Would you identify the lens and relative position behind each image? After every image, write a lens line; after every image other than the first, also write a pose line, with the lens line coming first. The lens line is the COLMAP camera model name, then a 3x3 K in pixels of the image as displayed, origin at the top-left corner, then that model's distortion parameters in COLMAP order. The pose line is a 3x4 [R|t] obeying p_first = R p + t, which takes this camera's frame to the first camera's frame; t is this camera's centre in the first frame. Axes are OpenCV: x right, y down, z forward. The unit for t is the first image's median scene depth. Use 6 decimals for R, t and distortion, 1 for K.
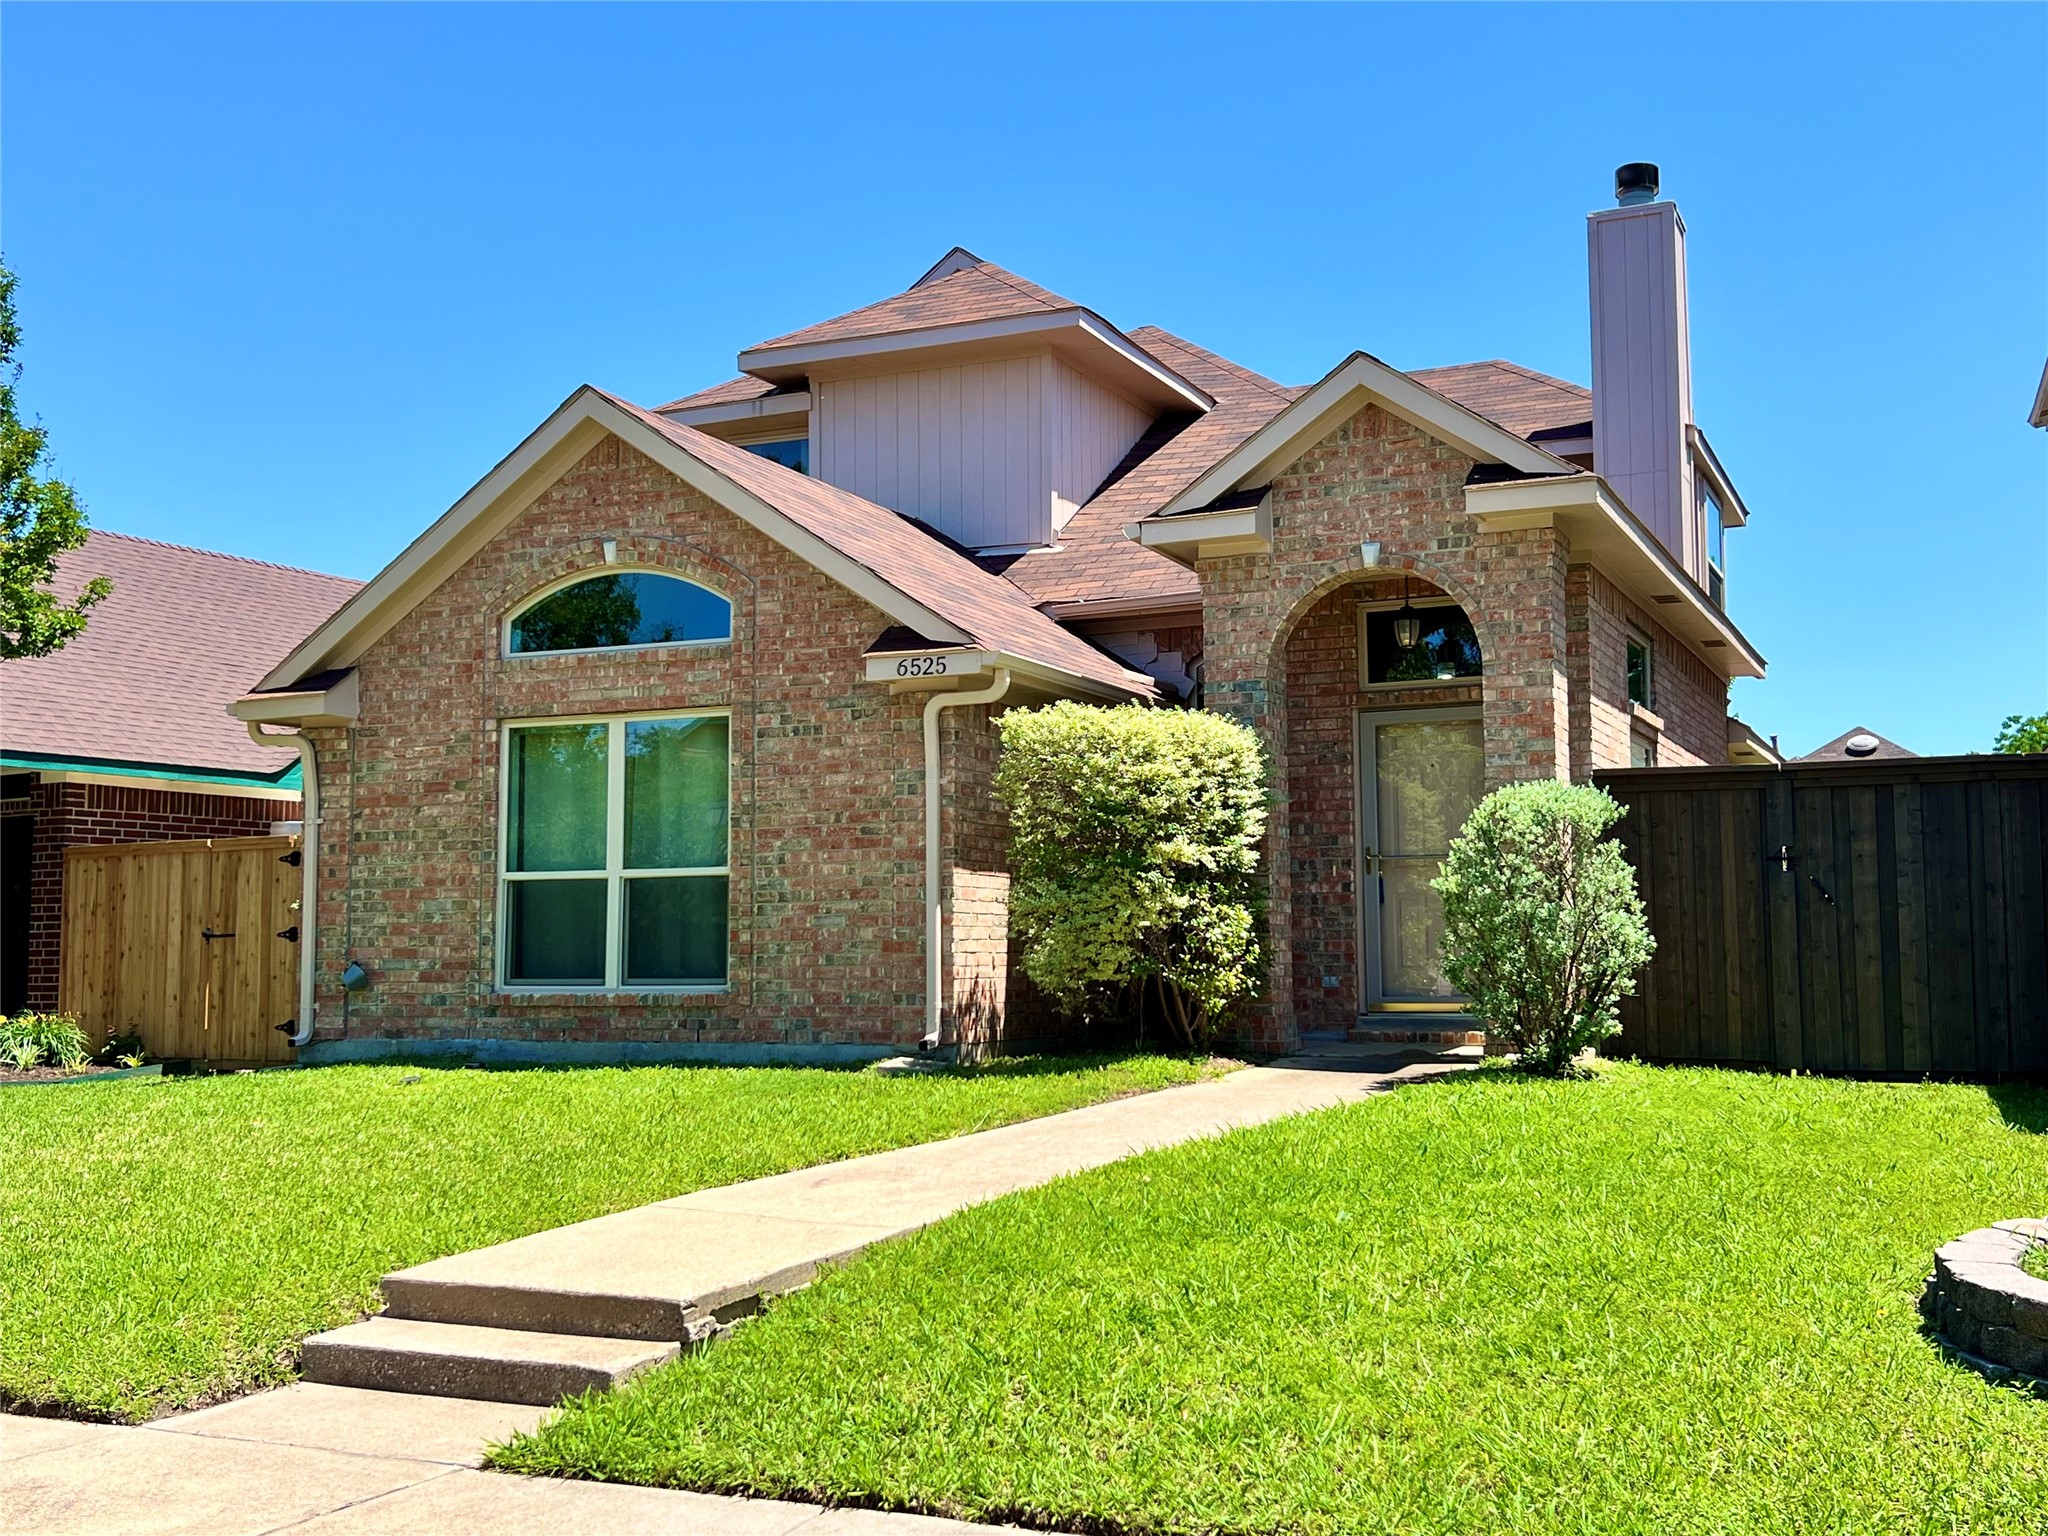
lens RADIAL K [[2189.7, 0, 1024.0], [0, 2189.7, 768.0], [0, 0, 1]] dist [0.196235, -0.674246]
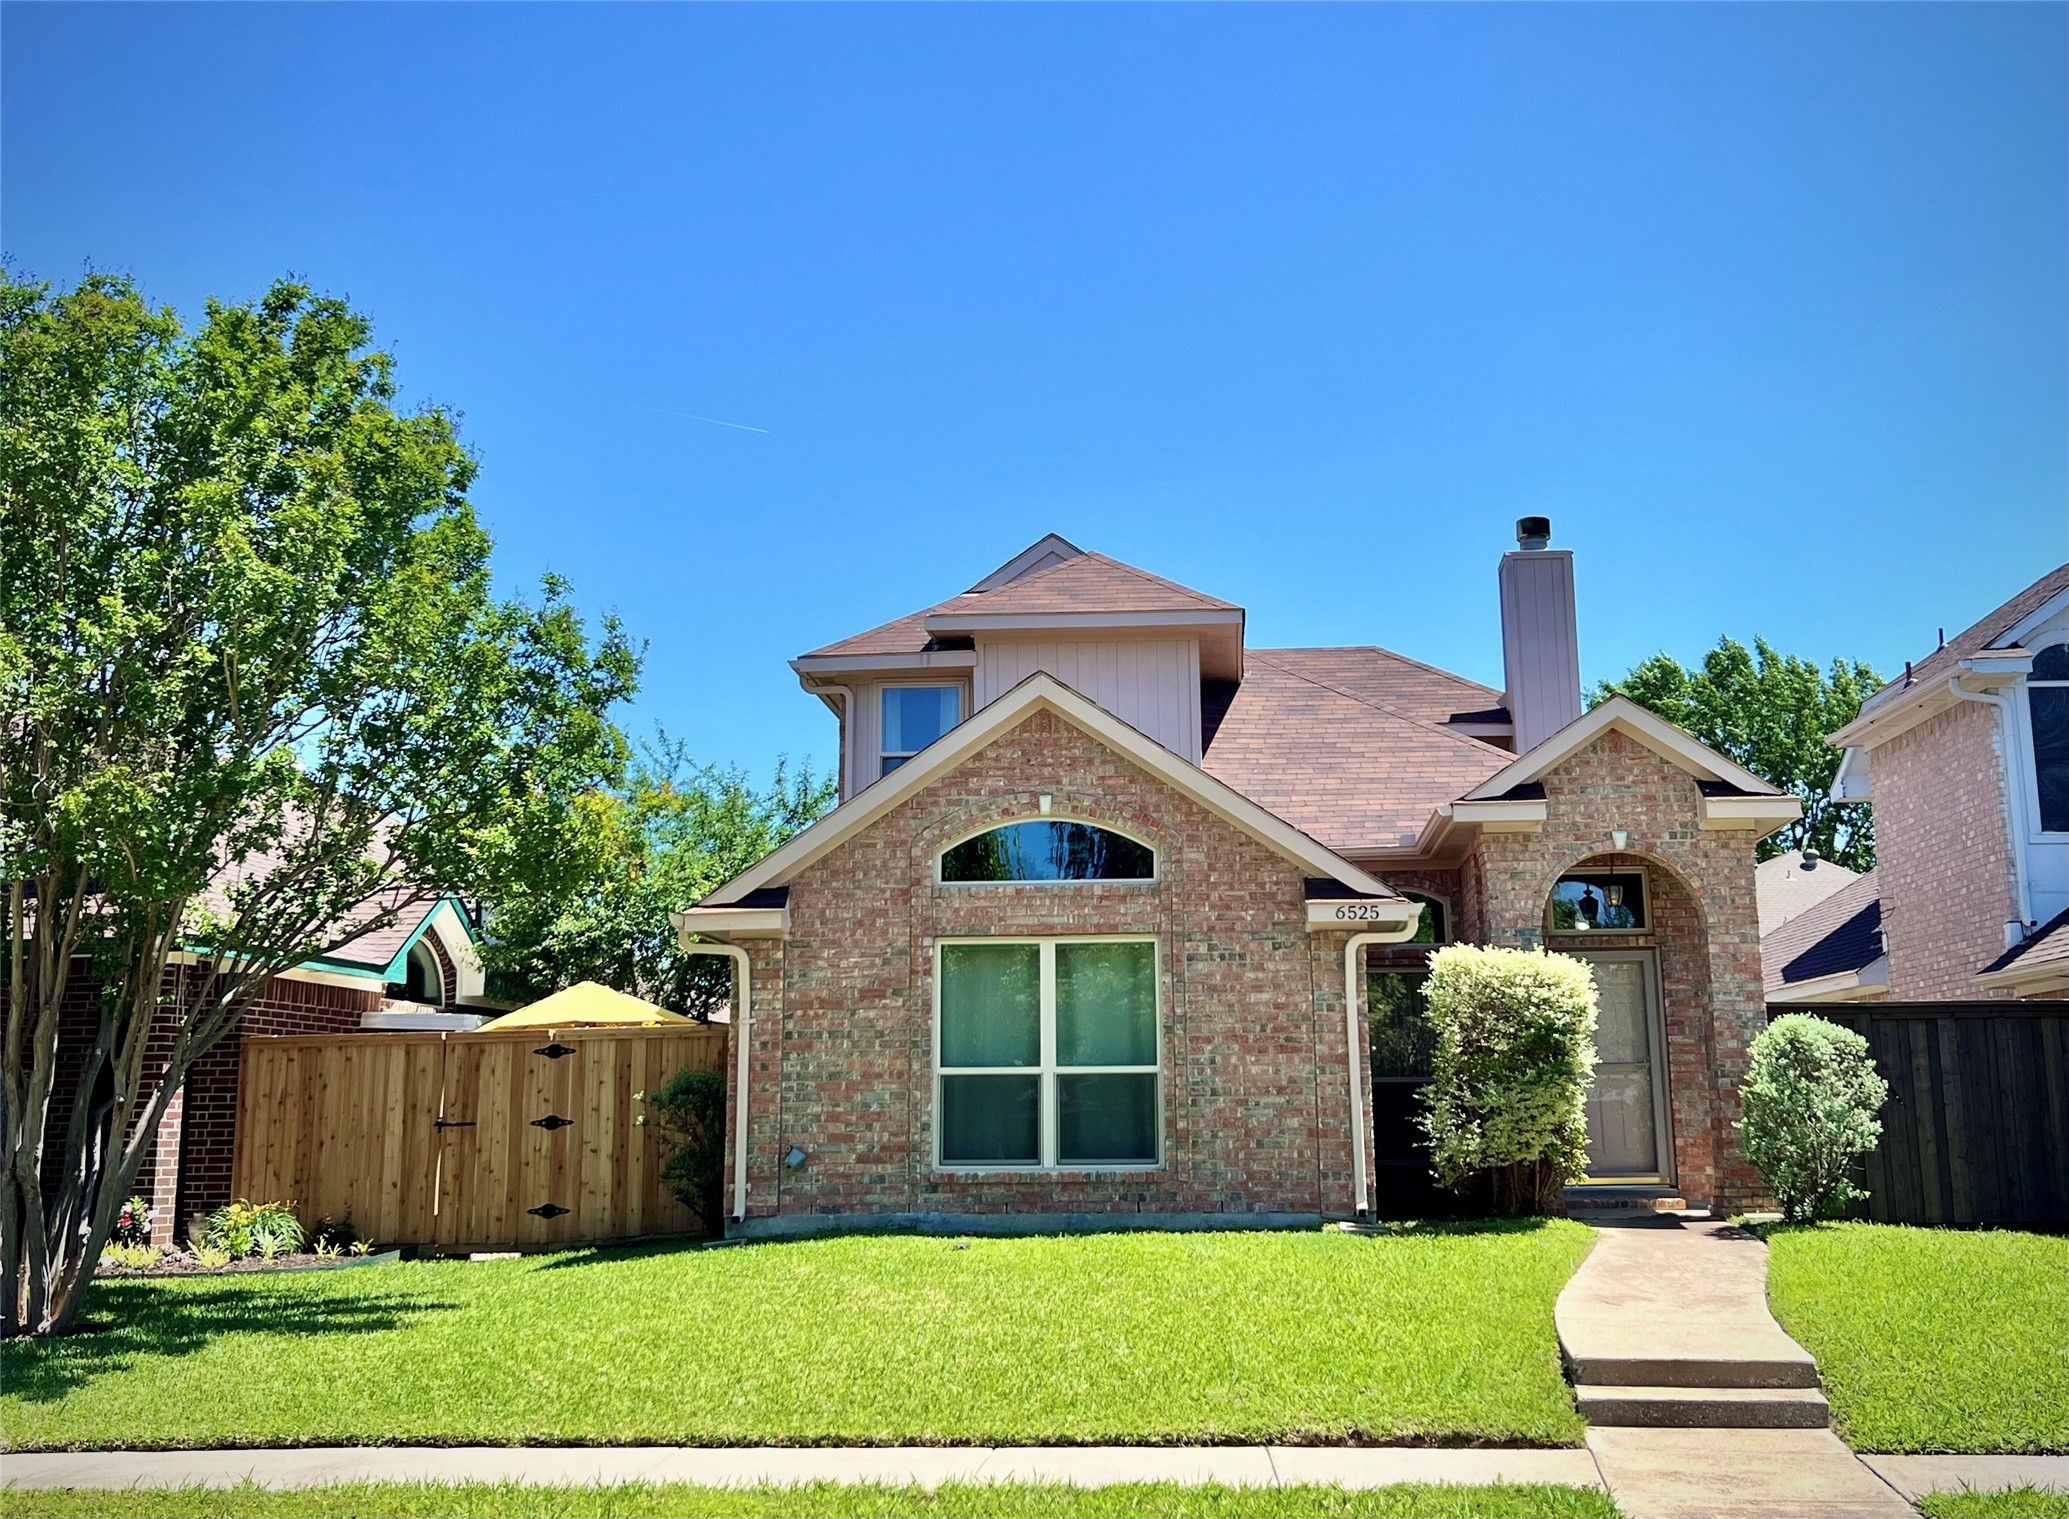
lens RADIAL K [[2284.5, 0, 1067.2], [0, 2284.5, 638.4], [0, 0, 1]] dist [0.176846, -0.512655]
pose [[0.933731, 0.073772, 0.350291, -0.647870], [-0.027424, 0.990401, -0.135479, -0.016782], [-0.356923, 0.116895, 0.926791, -0.208390]]
